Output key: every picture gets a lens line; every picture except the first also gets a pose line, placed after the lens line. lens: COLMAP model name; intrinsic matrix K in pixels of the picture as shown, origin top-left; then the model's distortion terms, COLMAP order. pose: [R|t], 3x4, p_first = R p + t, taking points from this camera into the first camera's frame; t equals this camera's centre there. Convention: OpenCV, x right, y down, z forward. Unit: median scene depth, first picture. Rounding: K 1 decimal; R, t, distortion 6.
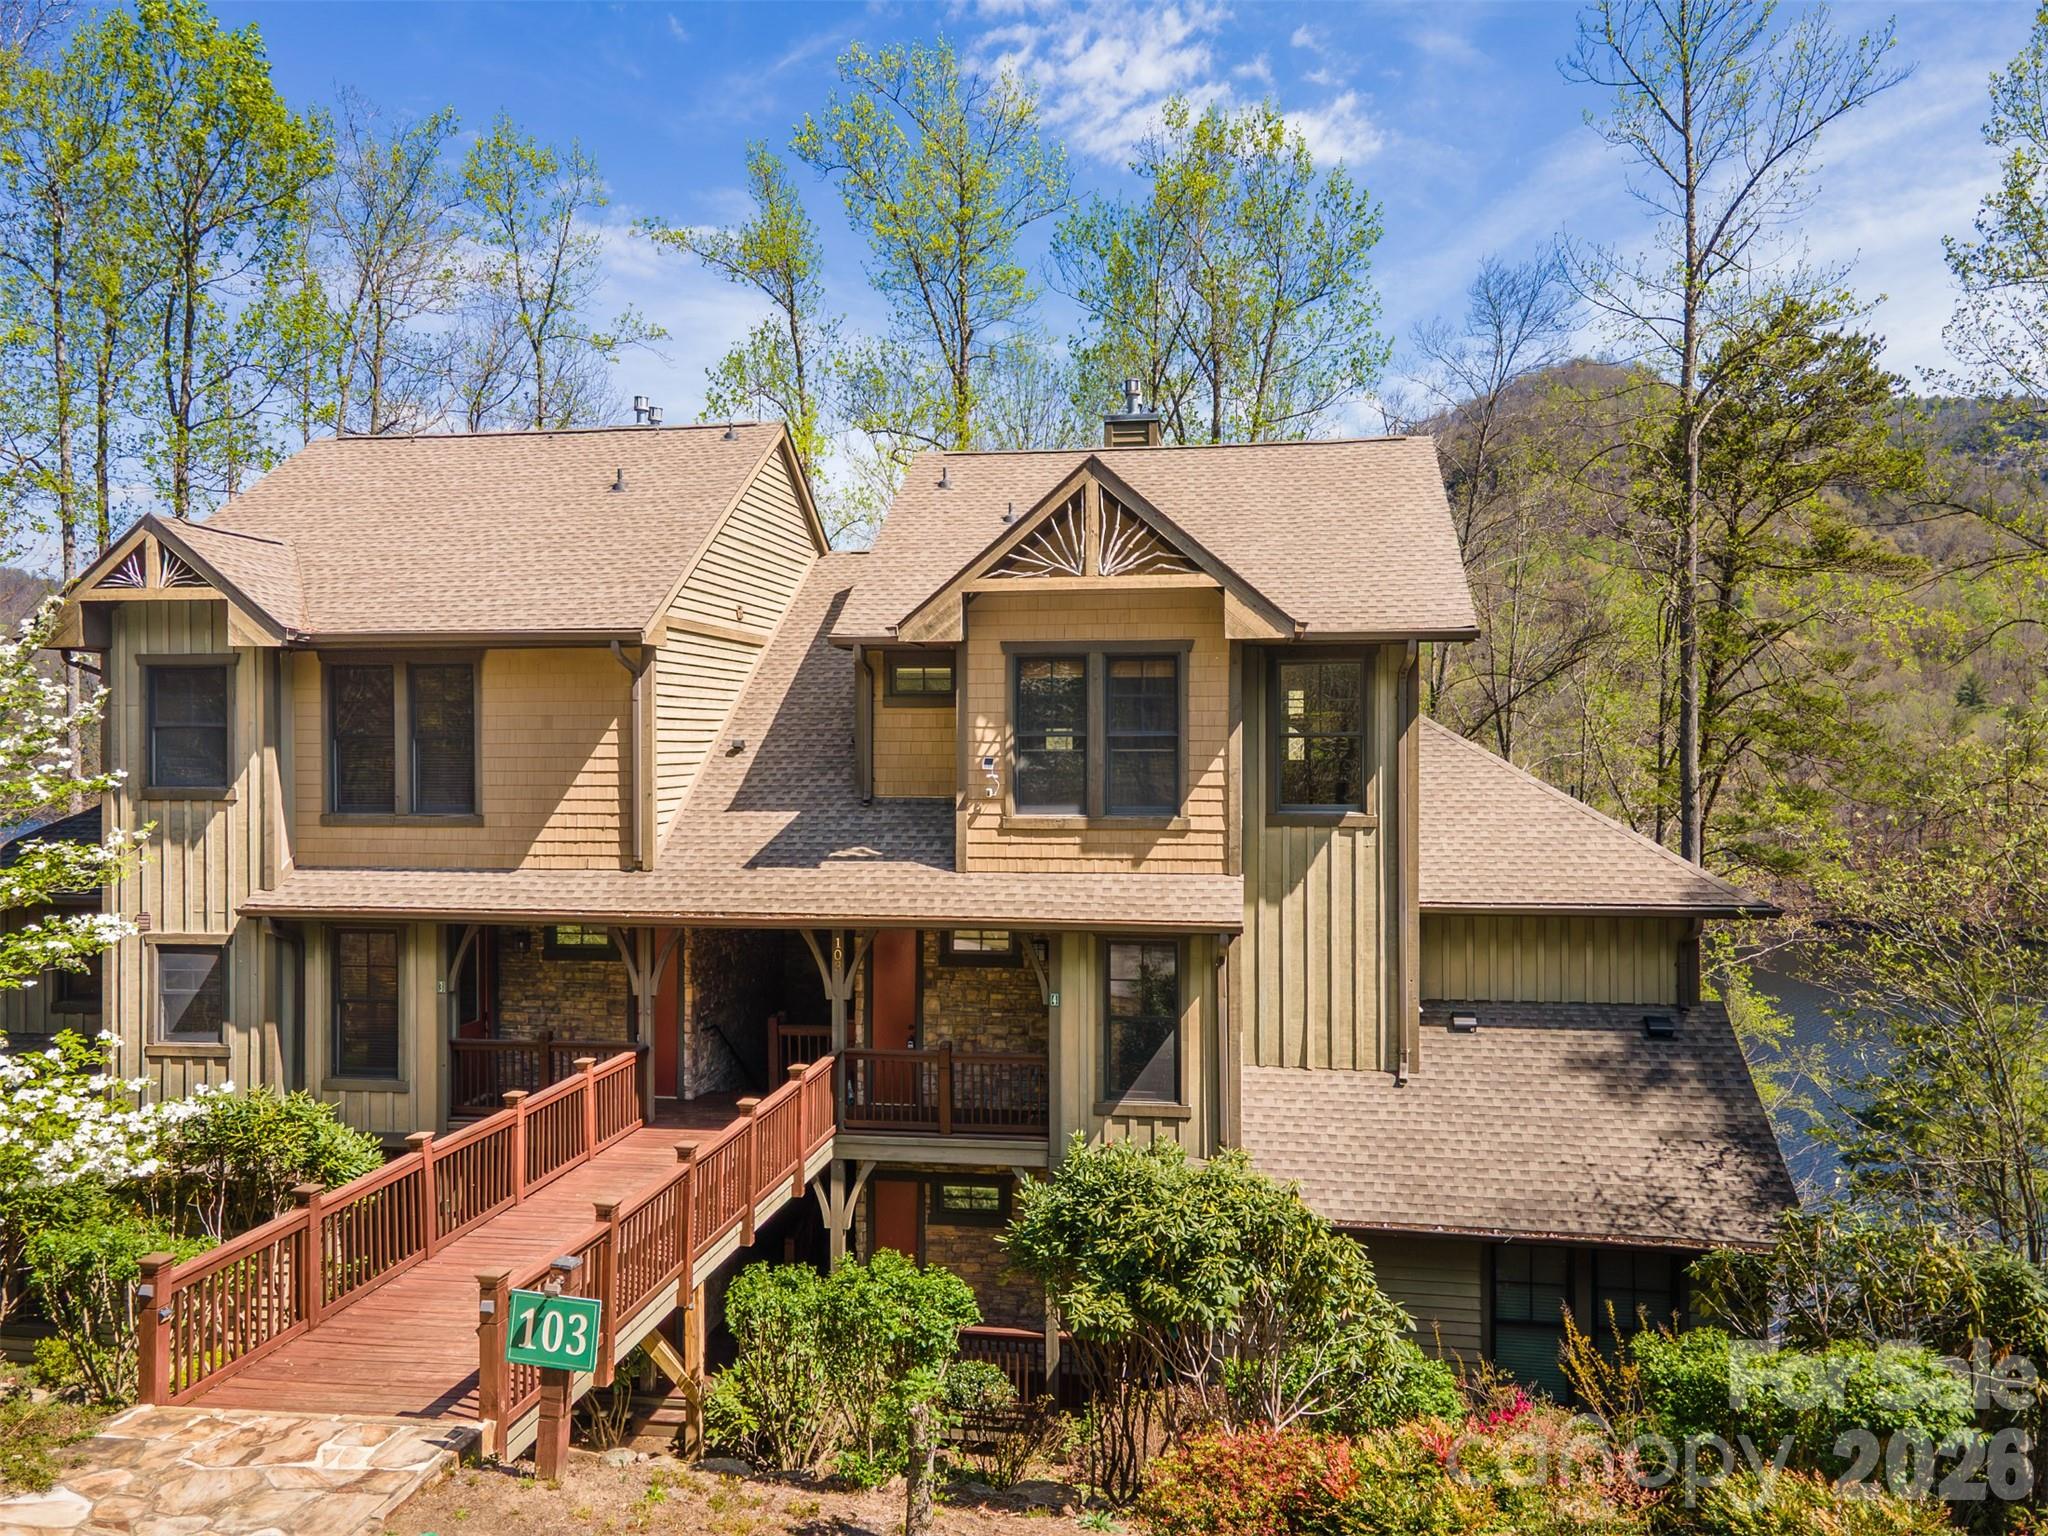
lens RADIAL K [[1496.3, 0, 1028.4], [0, 1496.3, 761.9], [0, 0, 1]] dist [0.046844, 0.001757]
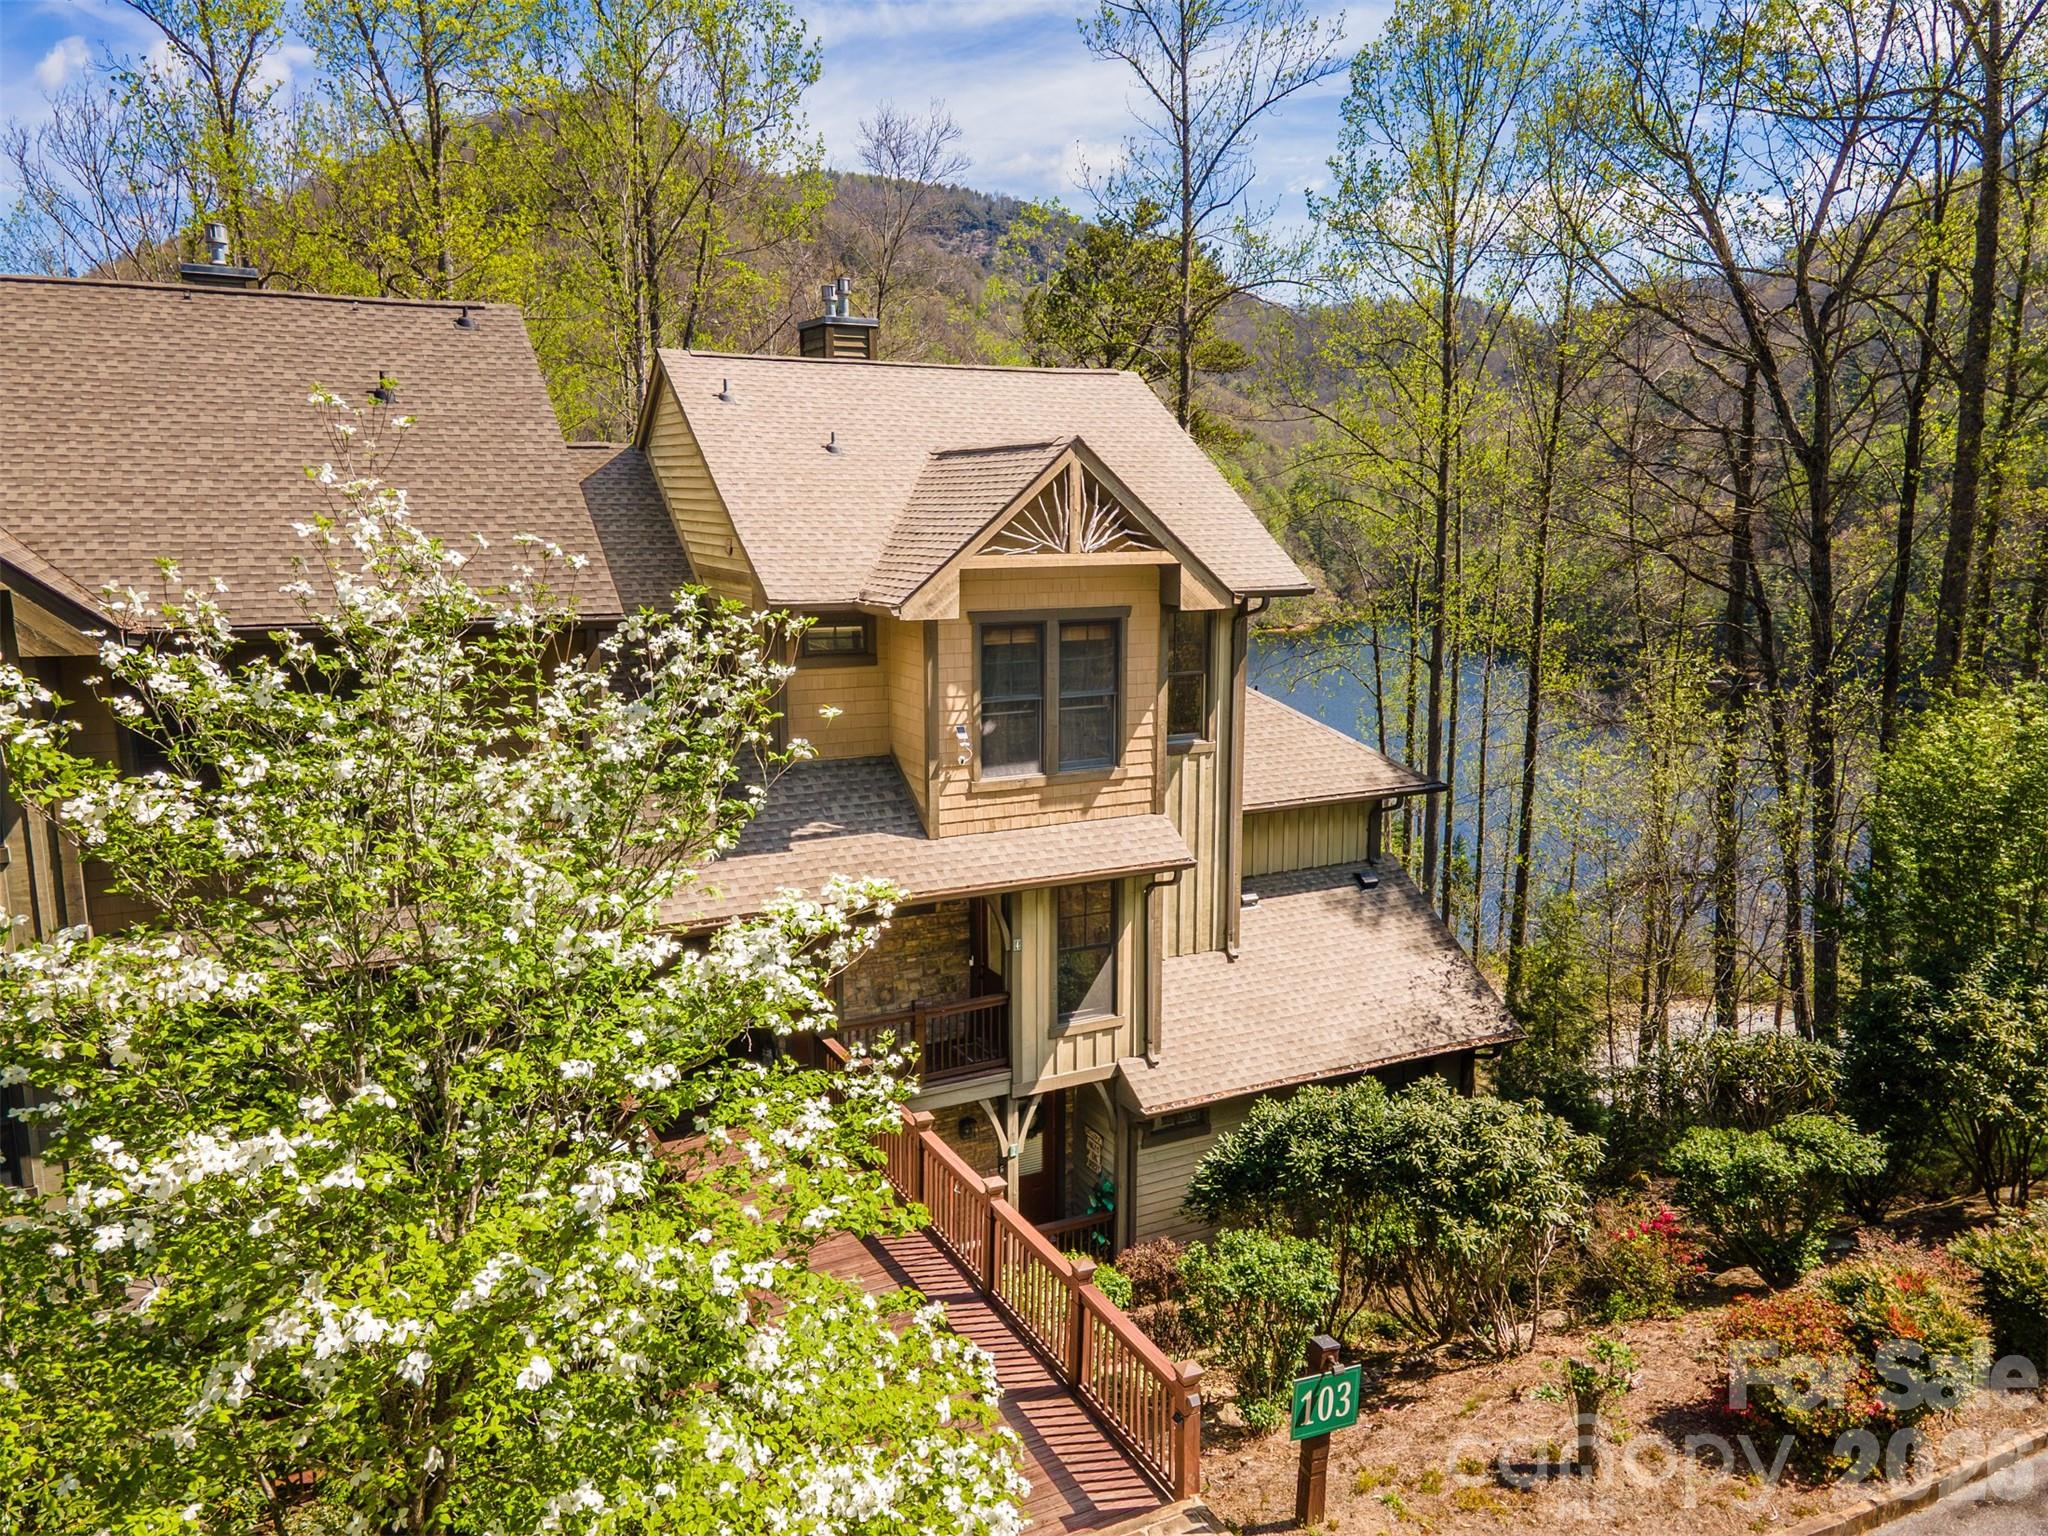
lens RADIAL K [[1491.0, 0, 1027.4], [0, 1491.0, 768.4], [0, 0, 1]] dist [0.018911, 0.048823]
pose [[0.810059, -0.103718, 0.577103, -0.580836], [0.002269, 0.984778, 0.173801, -0.151652], [-0.586344, -0.139479, 0.797964, 0.159432]]
